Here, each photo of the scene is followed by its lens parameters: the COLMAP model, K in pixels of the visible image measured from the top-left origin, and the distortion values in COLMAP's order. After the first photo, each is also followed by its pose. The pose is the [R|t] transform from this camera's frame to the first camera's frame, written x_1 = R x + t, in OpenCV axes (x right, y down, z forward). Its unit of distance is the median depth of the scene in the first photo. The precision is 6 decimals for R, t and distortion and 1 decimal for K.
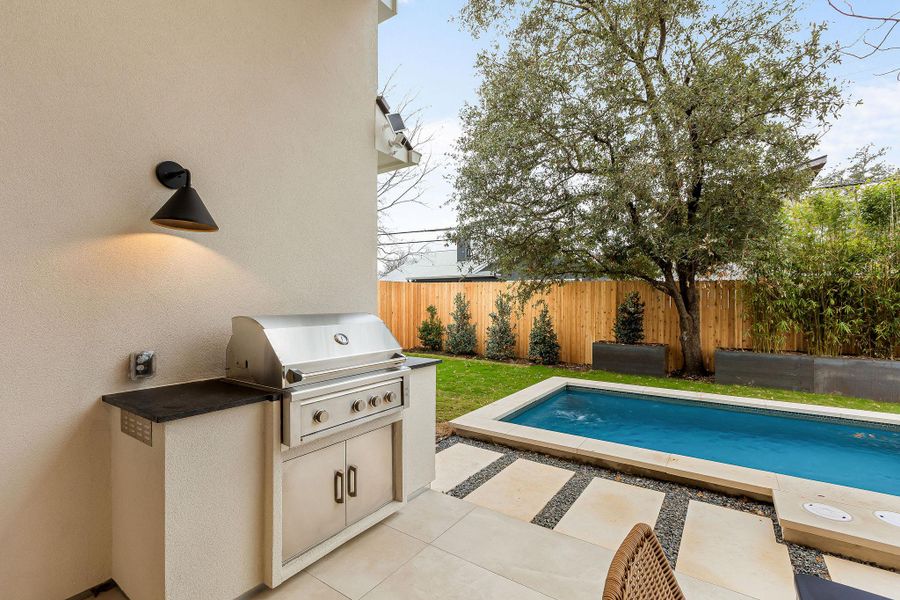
lens RADIAL K [[404.5, 0, 449.1], [0, 404.5, 304.0], [0, 0, 1]] dist [-0.000686, -0.000268]
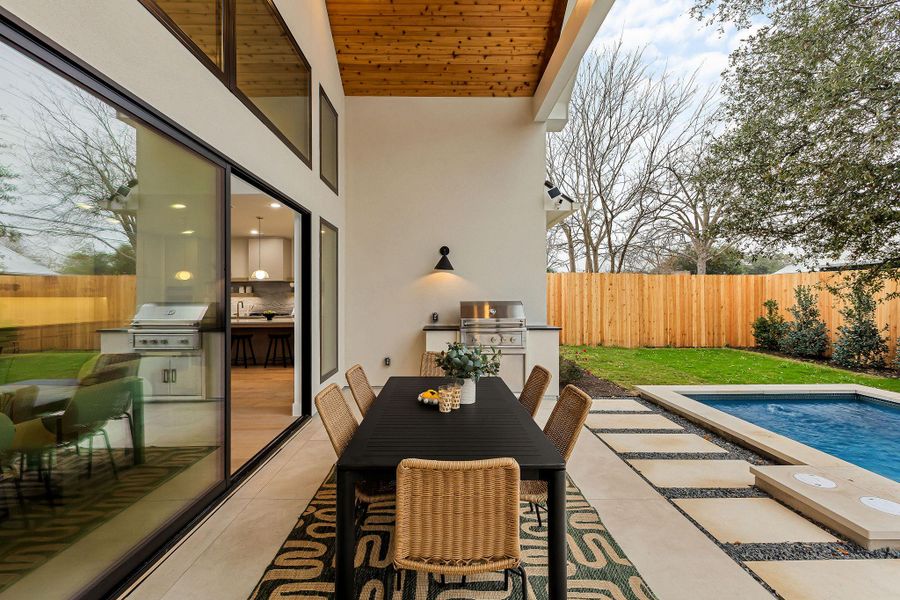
lens RADIAL K [[398.4, 0, 452.7], [0, 398.4, 300.1], [0, 0, 1]] dist [-0.000704, -0.000345]
pose [[0.600235, 0.007080, -0.799792, 0.980217], [-0.003254, 0.999974, 0.006409, 0.003708], [0.799817, -0.001244, 0.600243, -0.384788]]
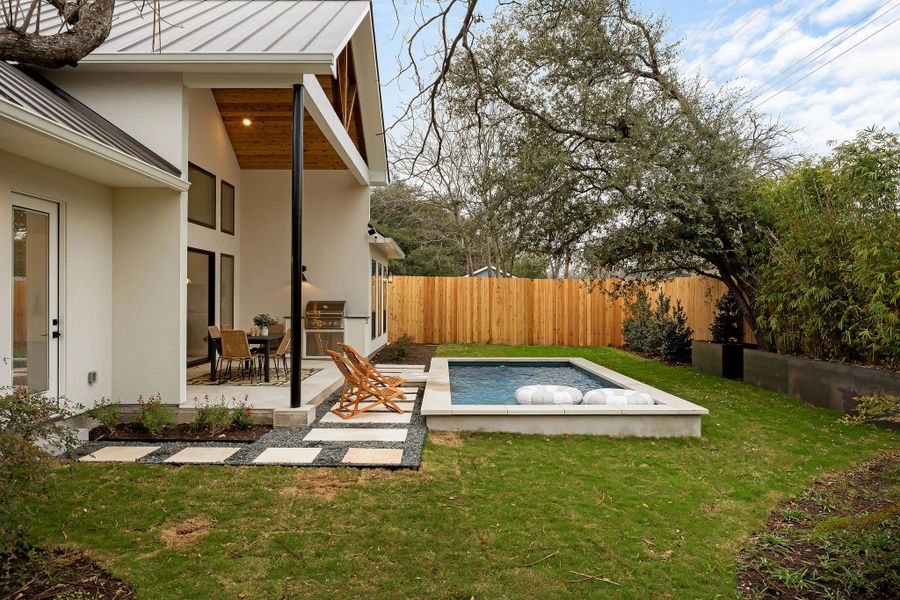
lens RADIAL K [[620.9, 0, 450.0], [0, 620.9, 300.0], [0, 0, 1]] dist [-0.001454, -0.000553]
pose [[0.576379, 0.003670, -0.817174, 3.677330], [-0.006949, 0.999976, -0.000410, 0.008437], [0.817153, 0.005914, 0.576391, -1.006308]]
